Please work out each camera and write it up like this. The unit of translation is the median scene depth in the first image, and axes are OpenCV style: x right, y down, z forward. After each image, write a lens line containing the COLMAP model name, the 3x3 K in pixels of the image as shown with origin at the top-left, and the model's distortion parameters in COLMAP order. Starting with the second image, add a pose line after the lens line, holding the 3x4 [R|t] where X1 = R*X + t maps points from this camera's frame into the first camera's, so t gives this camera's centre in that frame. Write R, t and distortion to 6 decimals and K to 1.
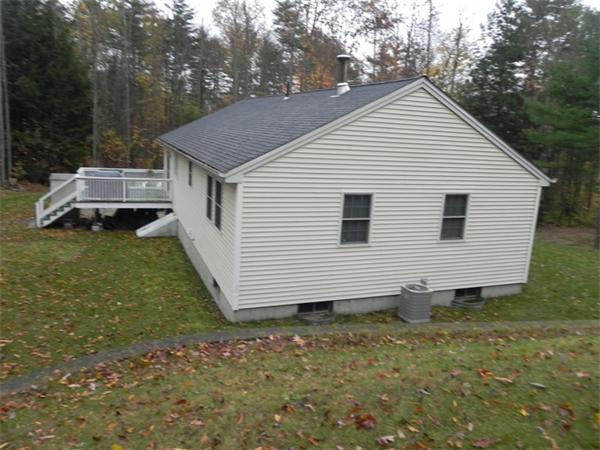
lens RADIAL K [[465.2, 0, 299.7], [0, 465.2, 224.3], [0, 0, 1]] dist [-0.027345, 0.011930]
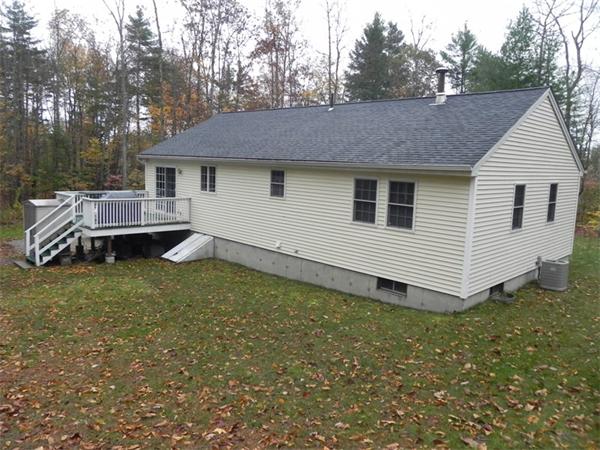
lens RADIAL K [[465.2, 0, 299.8], [0, 465.2, 224.4], [0, 0, 1]] dist [-0.027345, 0.011930]
pose [[0.913150, -0.082525, 0.399182, -0.462741], [0.102751, 0.994270, -0.029496, 0.005389], [-0.394460, 0.067951, 0.916397, 0.090121]]
